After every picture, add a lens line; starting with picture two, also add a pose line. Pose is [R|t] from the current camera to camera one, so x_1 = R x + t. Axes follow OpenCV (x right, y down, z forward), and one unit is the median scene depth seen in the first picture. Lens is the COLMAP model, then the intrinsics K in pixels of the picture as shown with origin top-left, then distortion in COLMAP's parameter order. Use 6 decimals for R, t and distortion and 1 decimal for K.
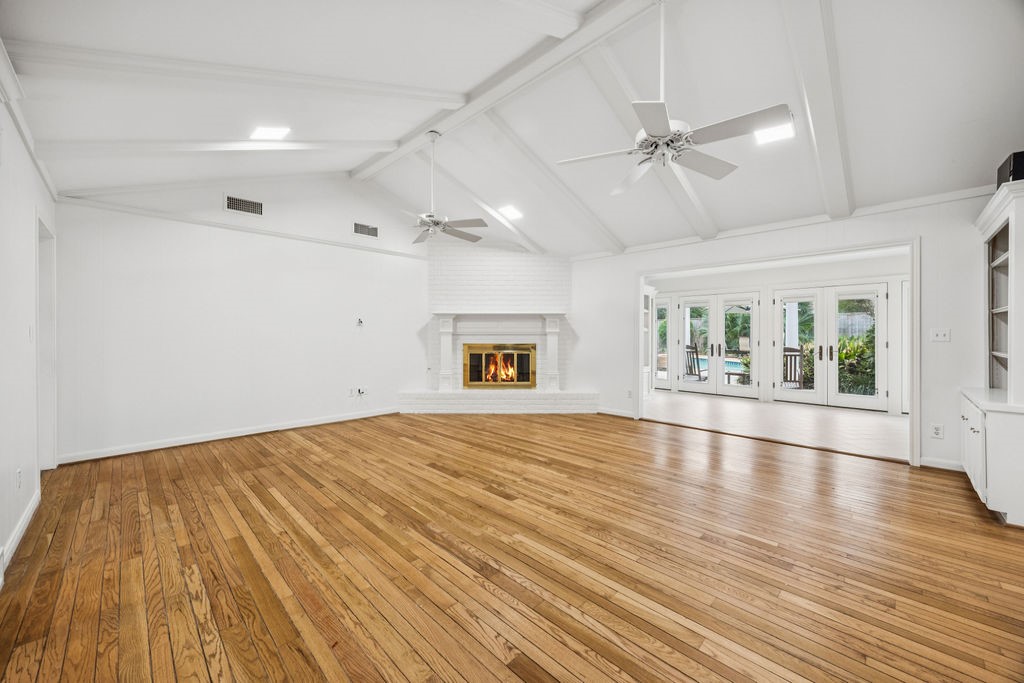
lens RADIAL K [[389.0, 0, 510.7], [0, 389.0, 336.6], [0, 0, 1]] dist [0.002707, -0.000434]
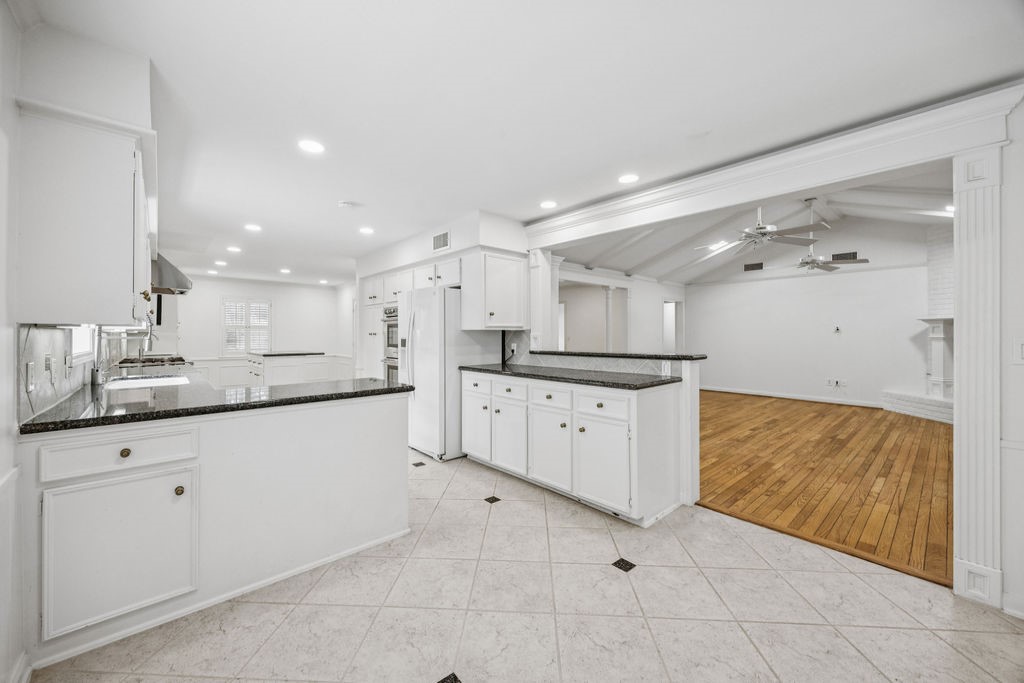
lens RADIAL K [[389.0, 0, 510.7], [0, 389.0, 333.9], [0, 0, 1]] dist [0.002707, -0.000434]
pose [[-0.058993, -0.000164, -0.998258, 1.362193], [-0.006238, 0.999981, 0.000205, -0.022459], [0.998239, 0.006240, -0.058993, -0.016776]]
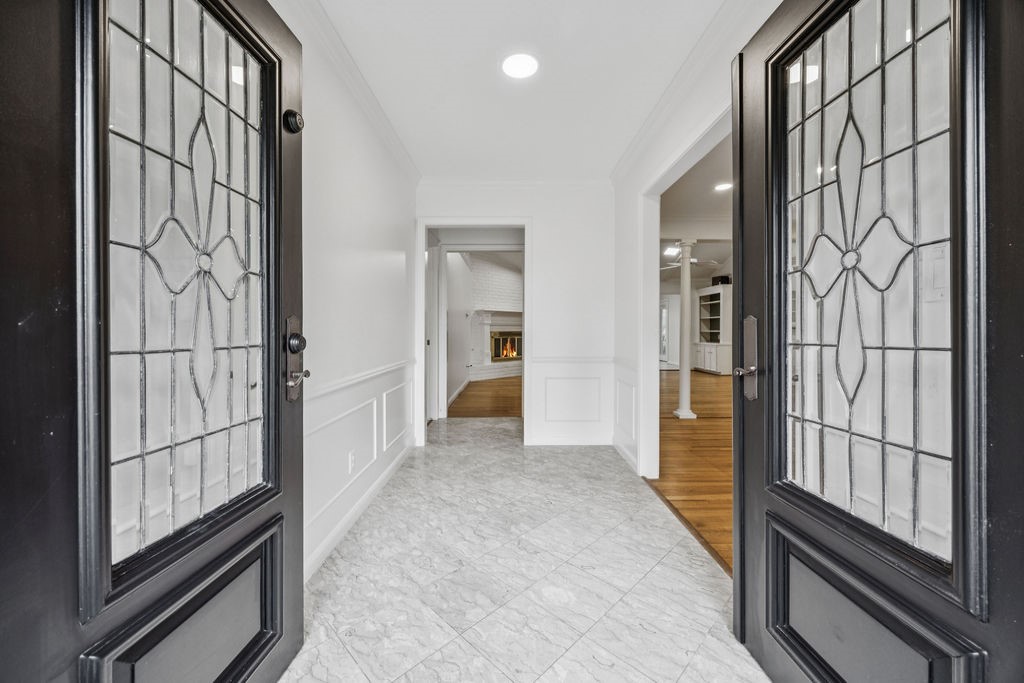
lens RADIAL K [[389.0, 0, 512.3], [0, 389.0, 333.3], [0, 0, 1]] dist [0.002707, -0.000434]
pose [[0.703342, -0.008259, 0.710804, -1.763882], [0.007160, 0.999964, 0.004534, 0.029583], [-0.710816, 0.001900, 0.703376, -0.136126]]
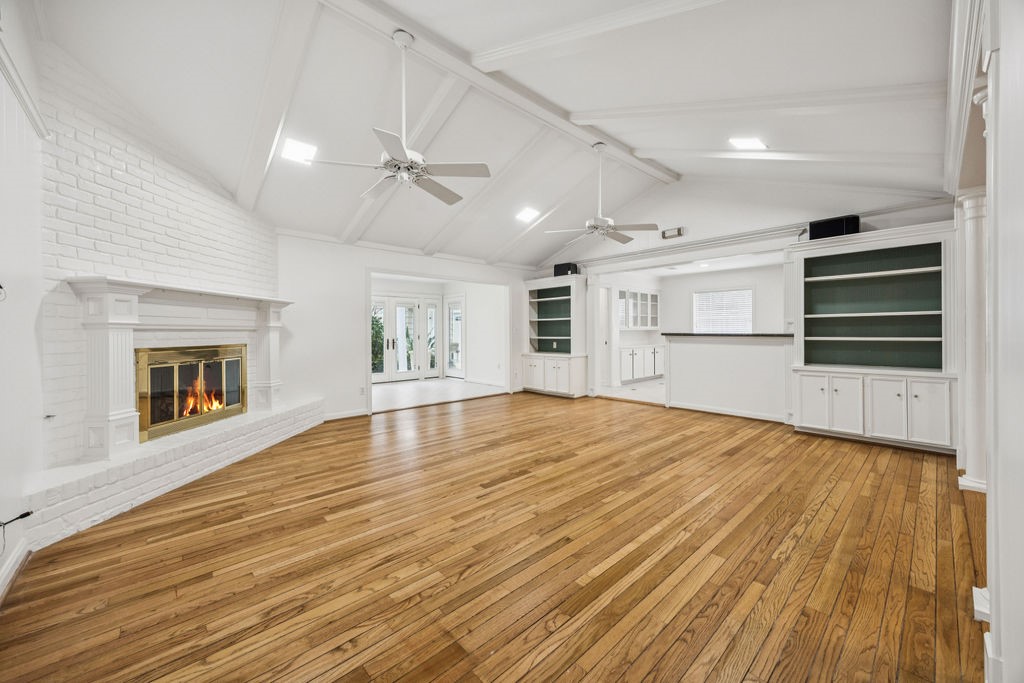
lens RADIAL K [[389.0, 0, 513.4], [0, 389.0, 334.4], [0, 0, 1]] dist [0.002707, -0.000434]
pose [[0.041409, -0.008590, 0.999105, -0.930122], [0.011895, 0.999896, 0.008104, 0.002908], [-0.999071, 0.011549, 0.041507, 0.823484]]
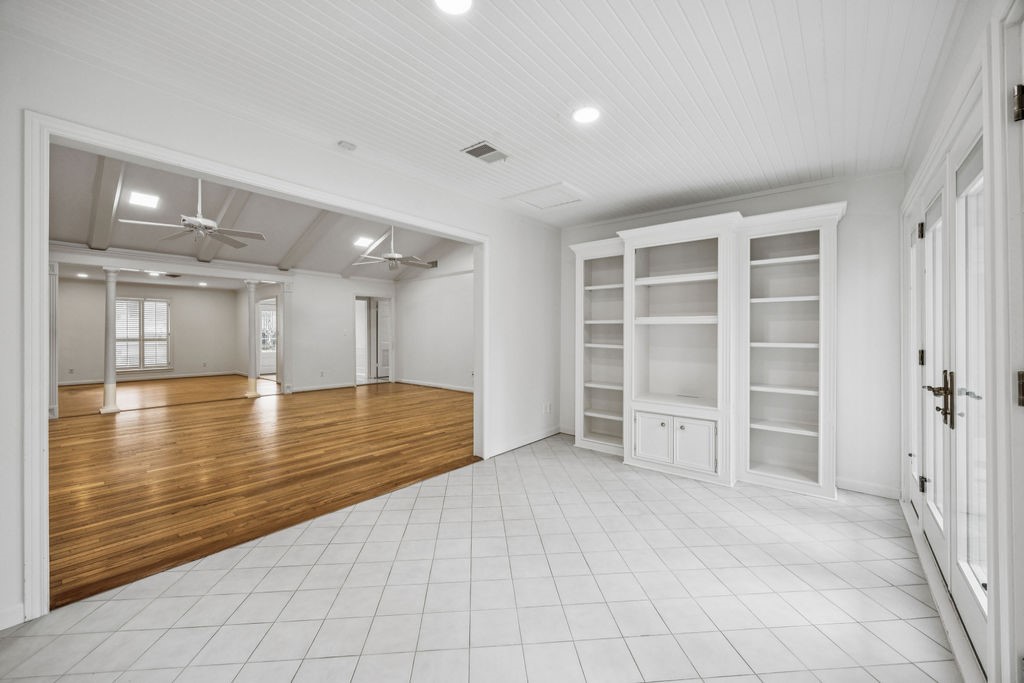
lens RADIAL K [[389.0, 0, 506.5], [0, 389.0, 334.7], [0, 0, 1]] dist [0.002707, -0.000434]
pose [[0.084547, 0.004922, -0.996407, 1.412560], [-0.004108, 0.999981, 0.004591, -0.008621], [0.996411, 0.003705, 0.084565, 1.376718]]
